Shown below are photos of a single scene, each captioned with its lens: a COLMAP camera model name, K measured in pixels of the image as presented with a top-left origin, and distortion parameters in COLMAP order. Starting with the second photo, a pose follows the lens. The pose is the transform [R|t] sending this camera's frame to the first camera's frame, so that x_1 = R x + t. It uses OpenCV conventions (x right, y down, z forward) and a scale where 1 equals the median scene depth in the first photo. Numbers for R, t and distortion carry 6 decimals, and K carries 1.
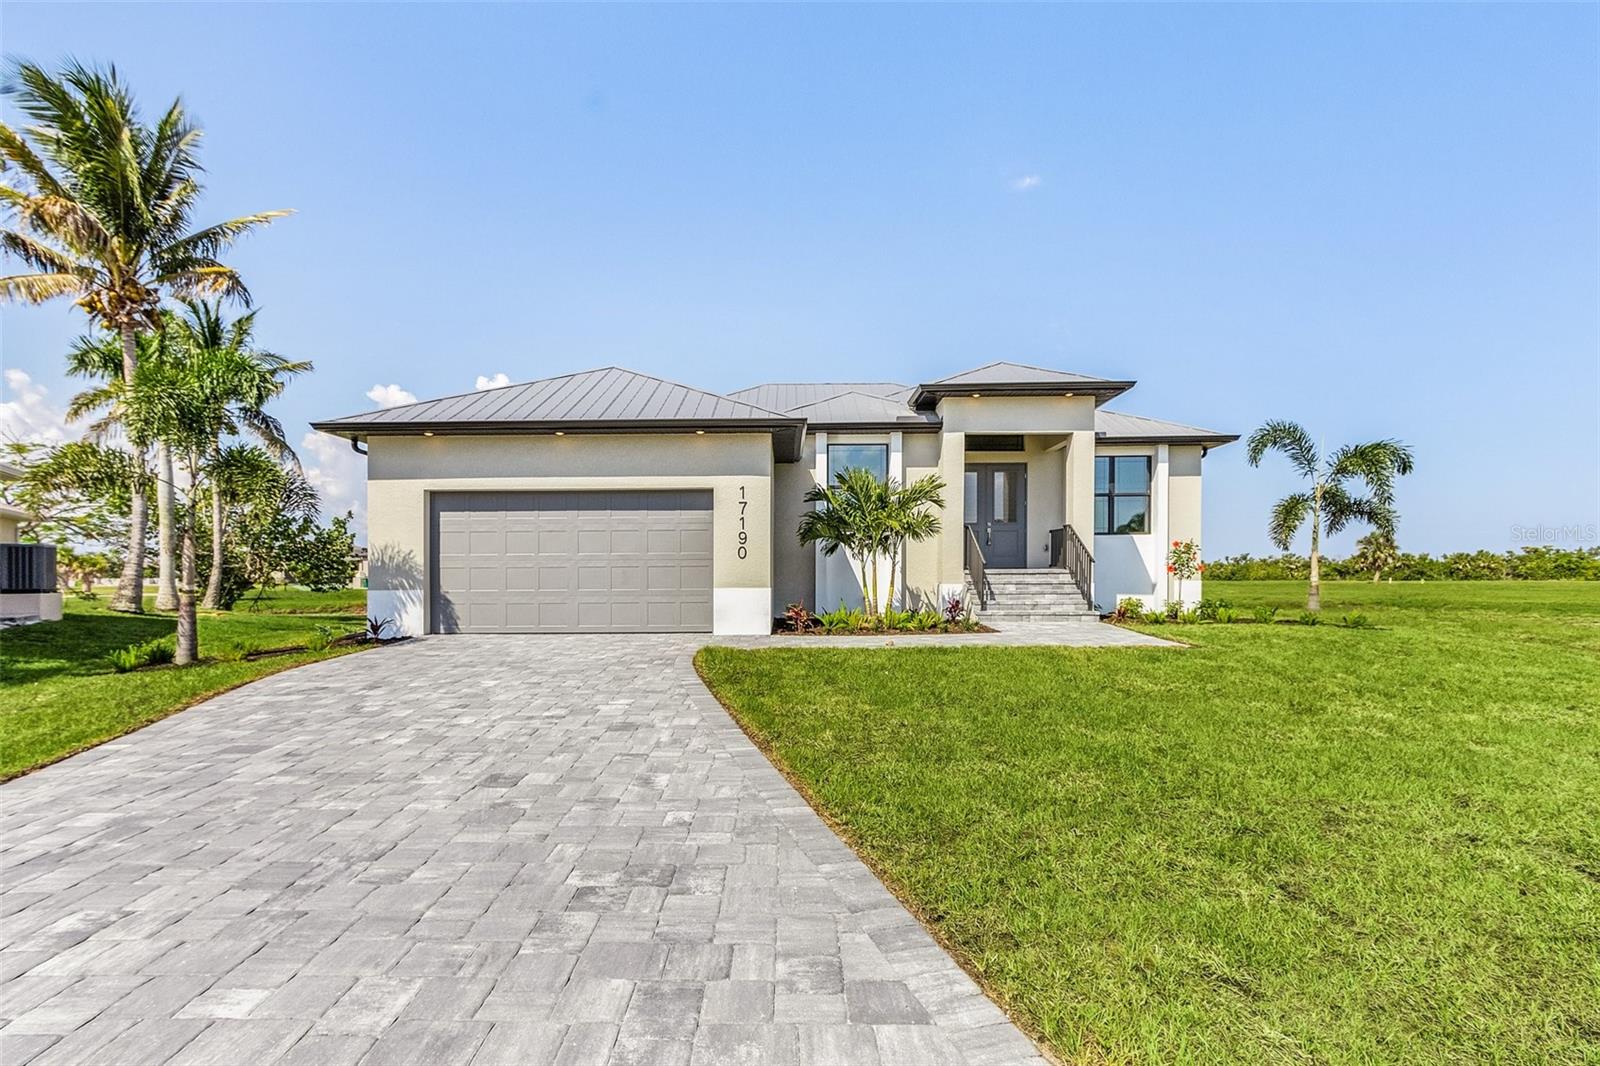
lens RADIAL K [[742.4, 0, 777.6], [0, 742.4, 572.4], [0, 0, 1]] dist [0.004023, 0.001062]
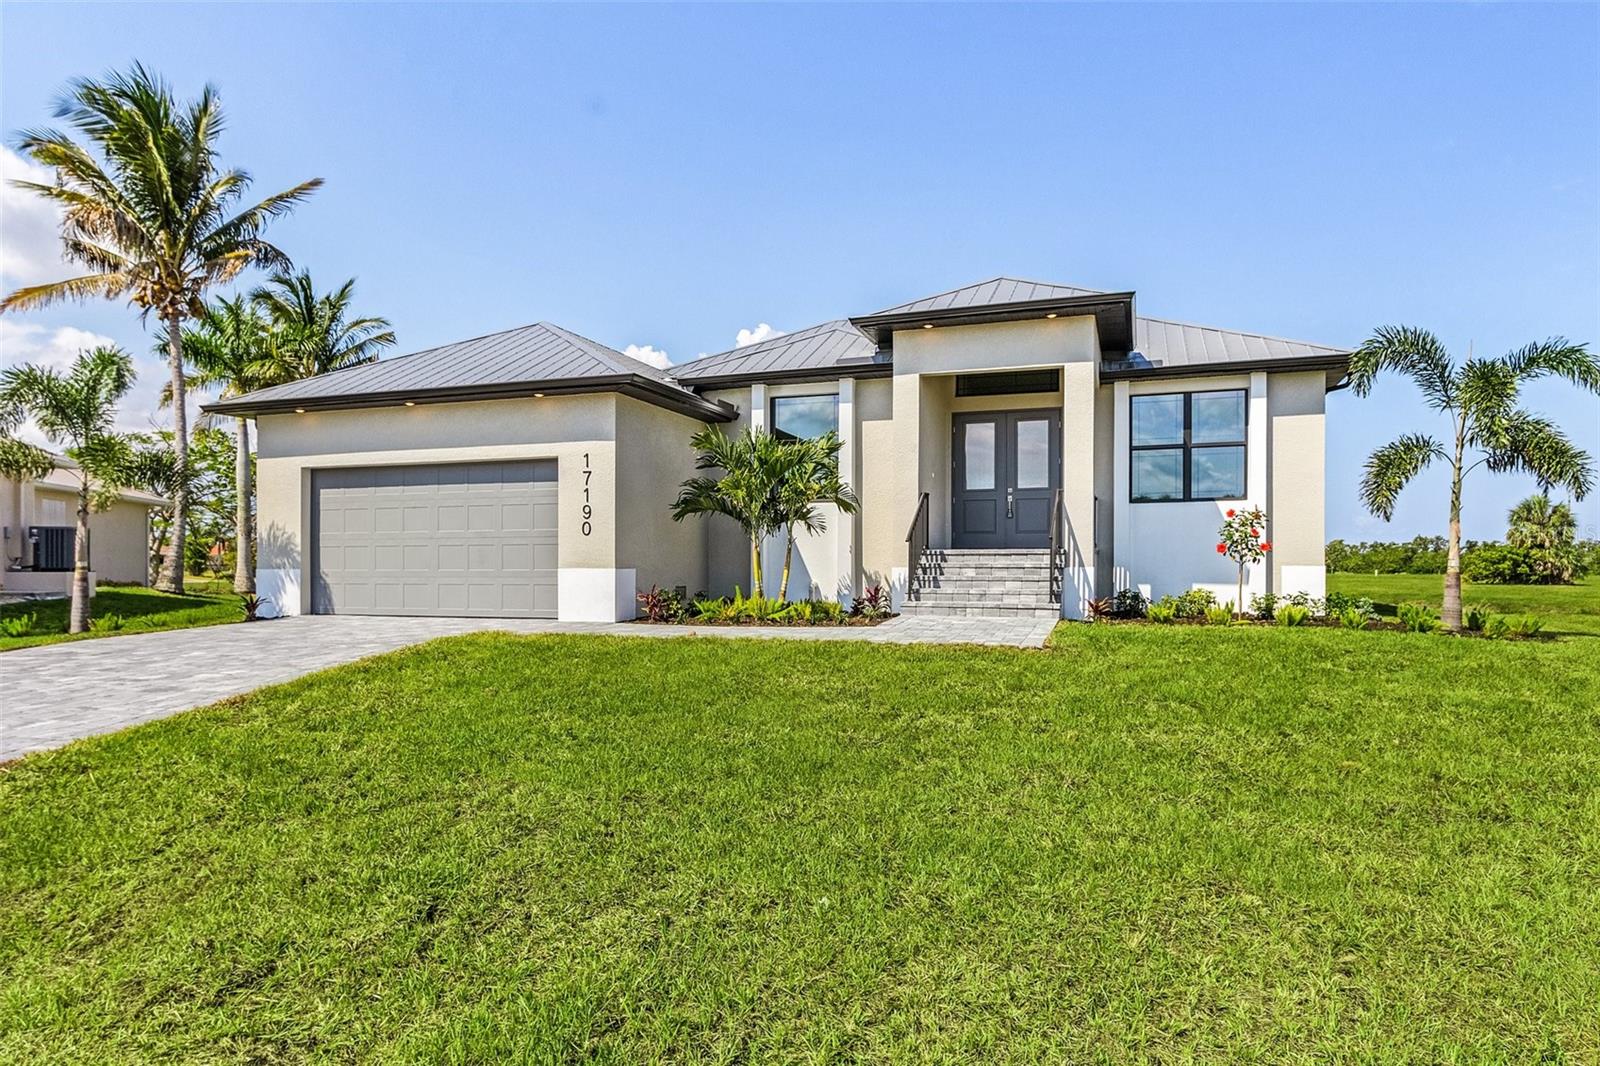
lens RADIAL K [[961.5, 0, 774.1], [0, 961.5, 569.0], [0, 0, 1]] dist [0.006472, -0.002371]
pose [[0.948703, 0.005419, -0.316124, 0.442077], [-0.003195, 0.999966, 0.007553, 0.009963], [0.316154, -0.006156, 0.948688, -0.010598]]
